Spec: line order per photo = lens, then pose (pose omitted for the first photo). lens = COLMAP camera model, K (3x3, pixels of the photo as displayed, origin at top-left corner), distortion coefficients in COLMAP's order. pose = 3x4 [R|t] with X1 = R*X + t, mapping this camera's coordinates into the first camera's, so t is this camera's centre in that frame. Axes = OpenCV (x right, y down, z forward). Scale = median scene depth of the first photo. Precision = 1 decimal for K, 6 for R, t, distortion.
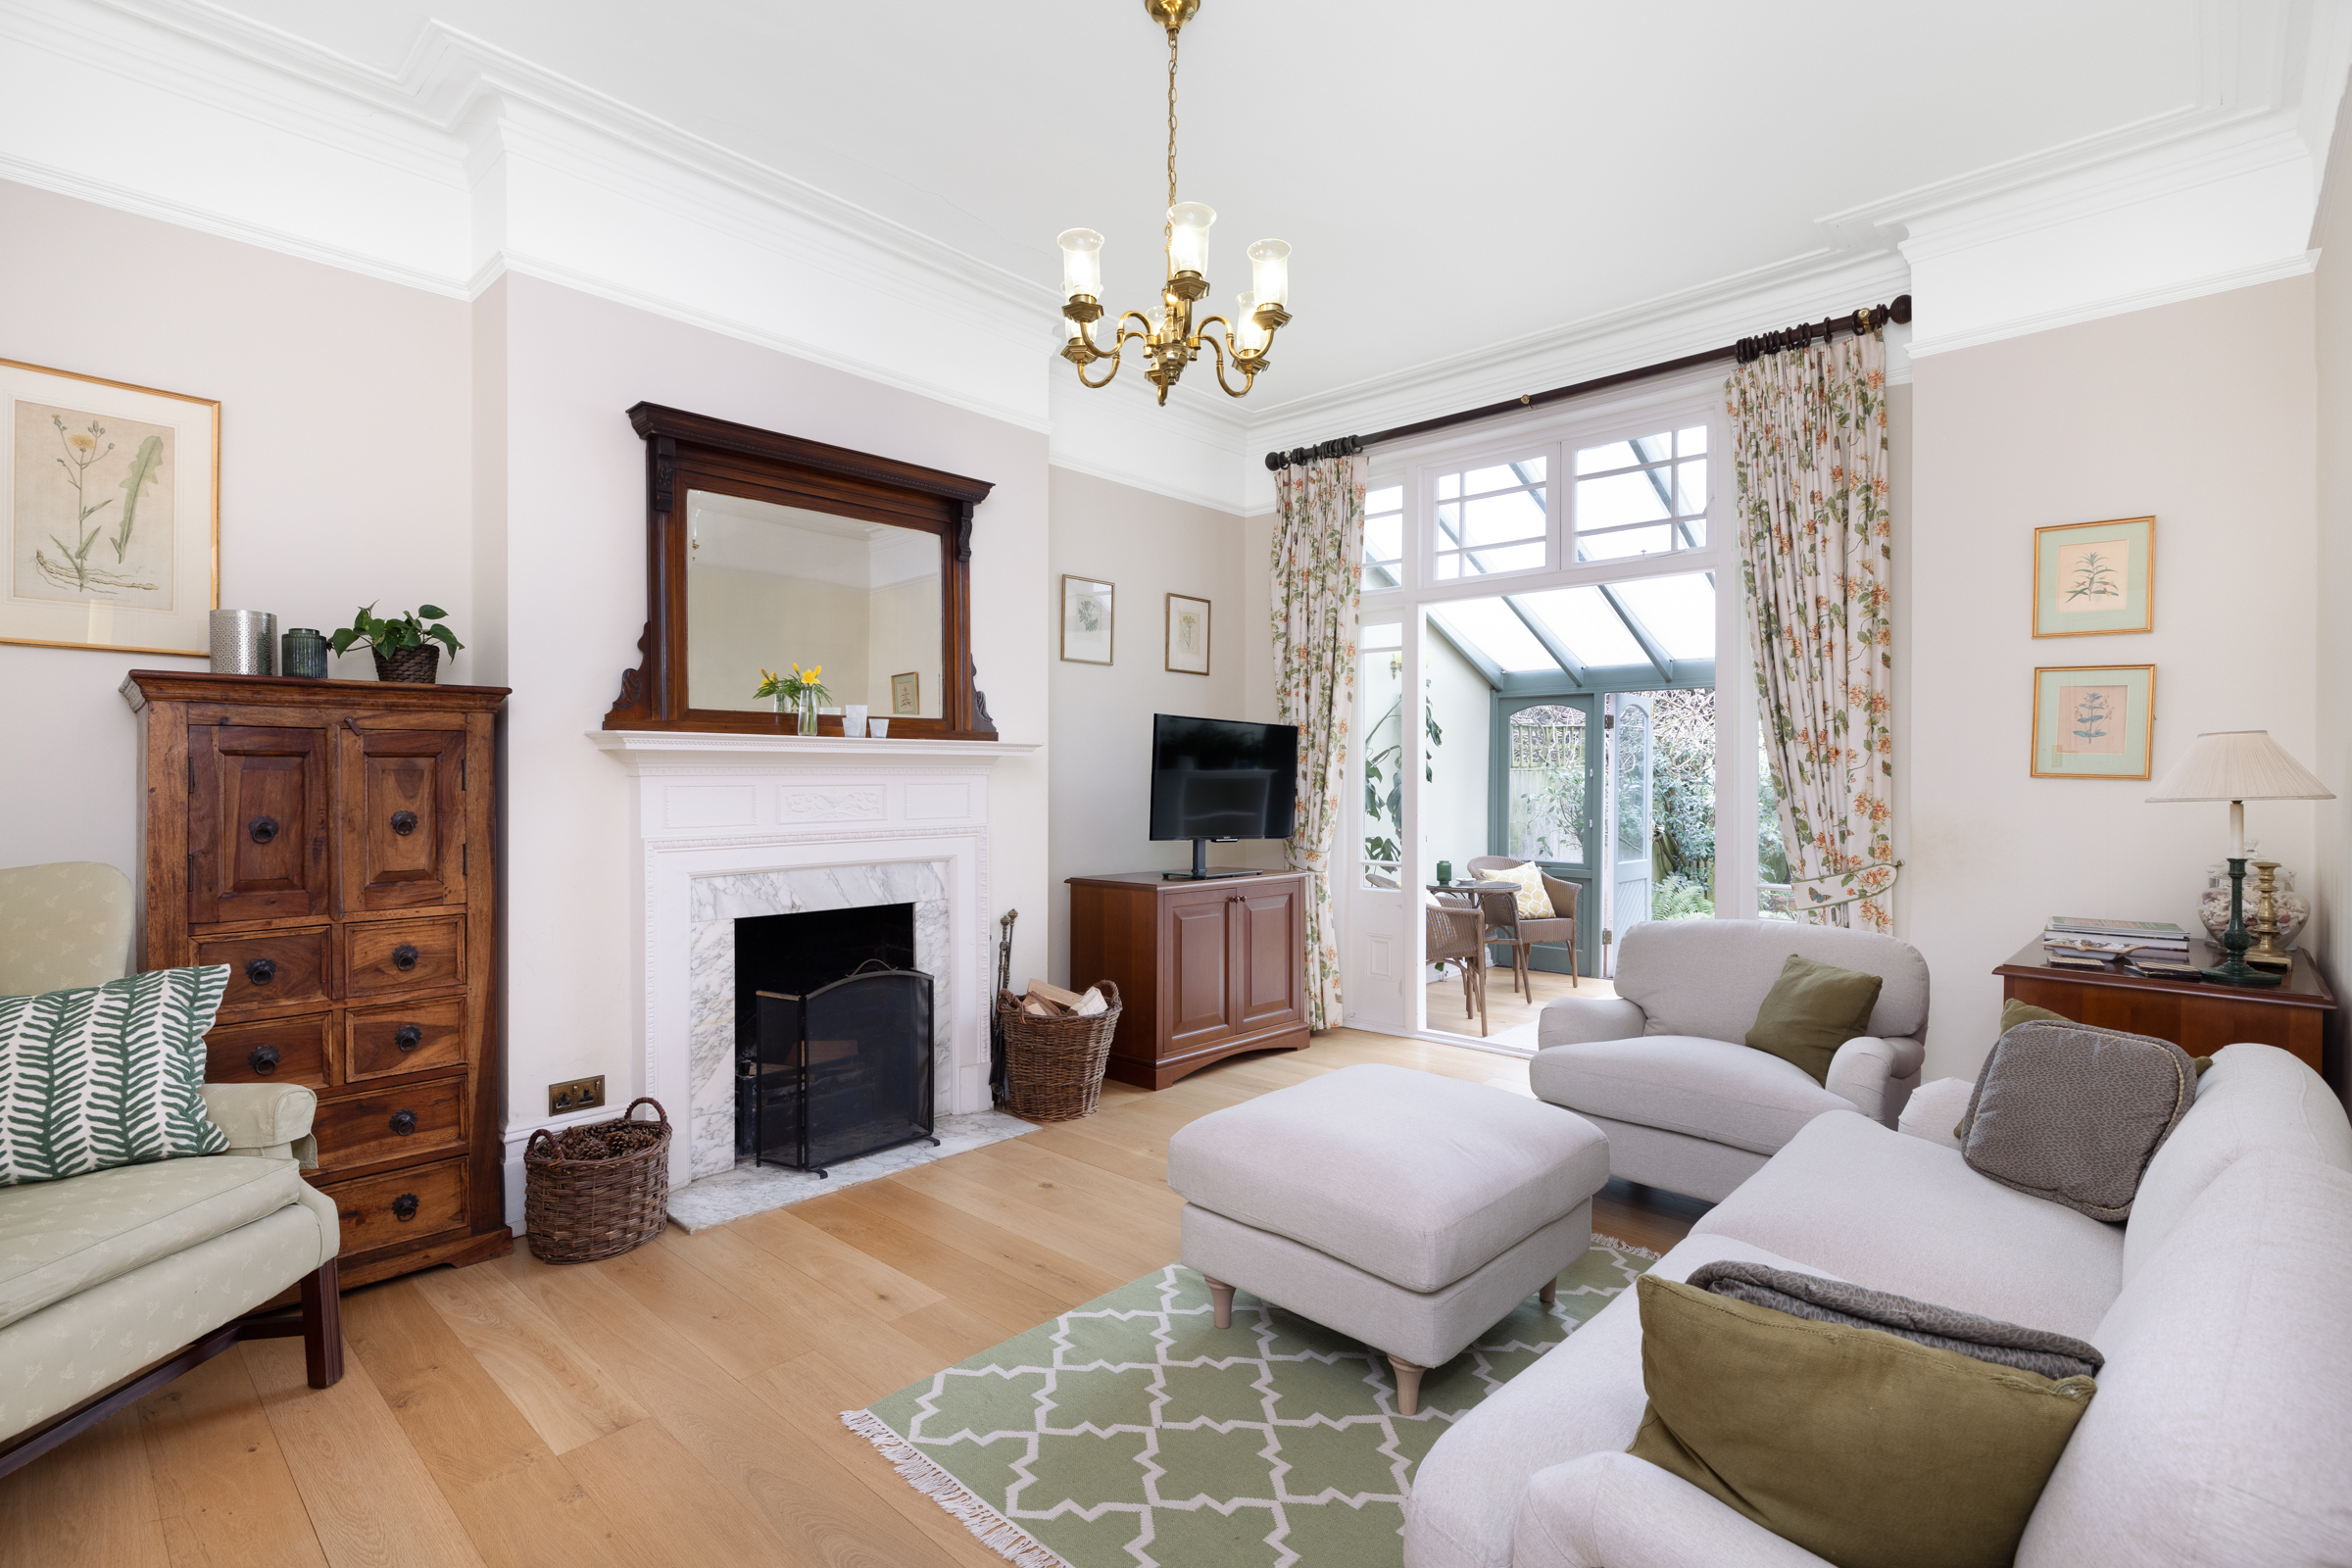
lens RADIAL K [[1128.1, 0, 1183.2], [0, 1128.1, 795.5], [0, 0, 1]] dist [-0.004255, -0.000191]
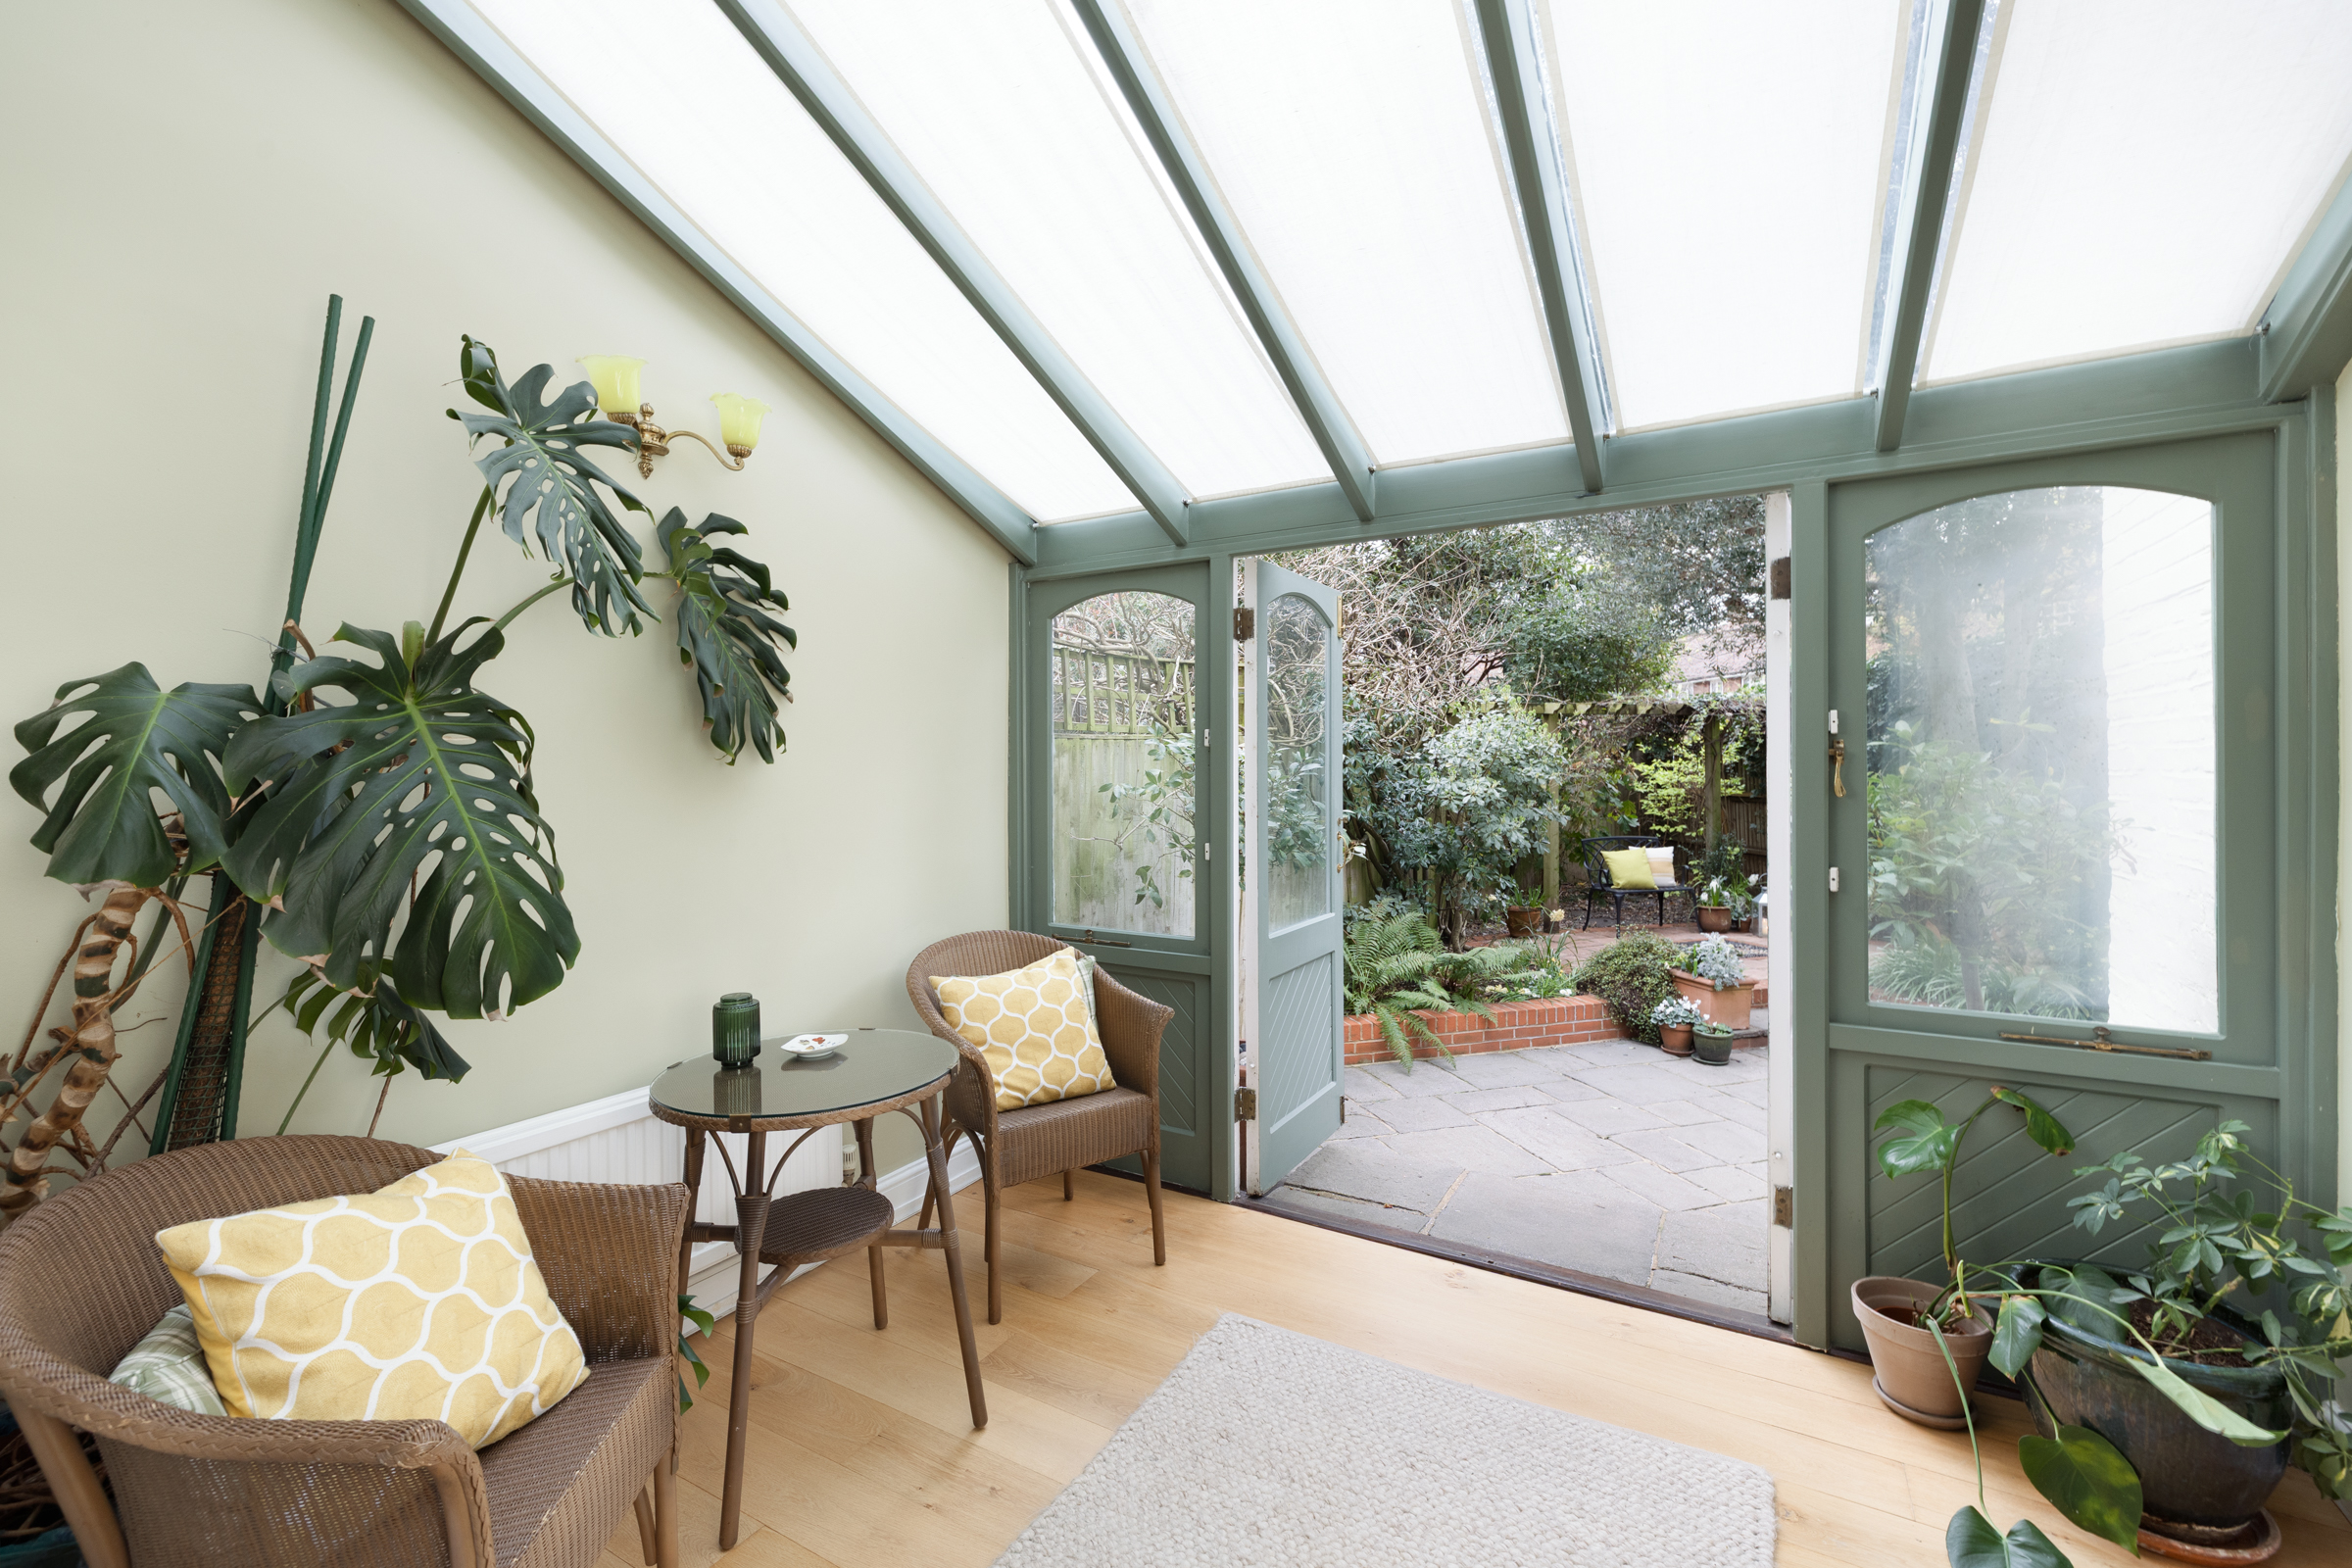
lens RADIAL K [[993.8, 0, 1179.7], [0, 993.8, 770.5], [0, 0, 1]] dist [0.003601, 0.000258]
pose [[0.978582, -0.008931, 0.205662, 0.262849], [0.009841, 0.999946, -0.003401, -0.005907], [-0.205620, 0.005352, 0.978617, 0.600826]]
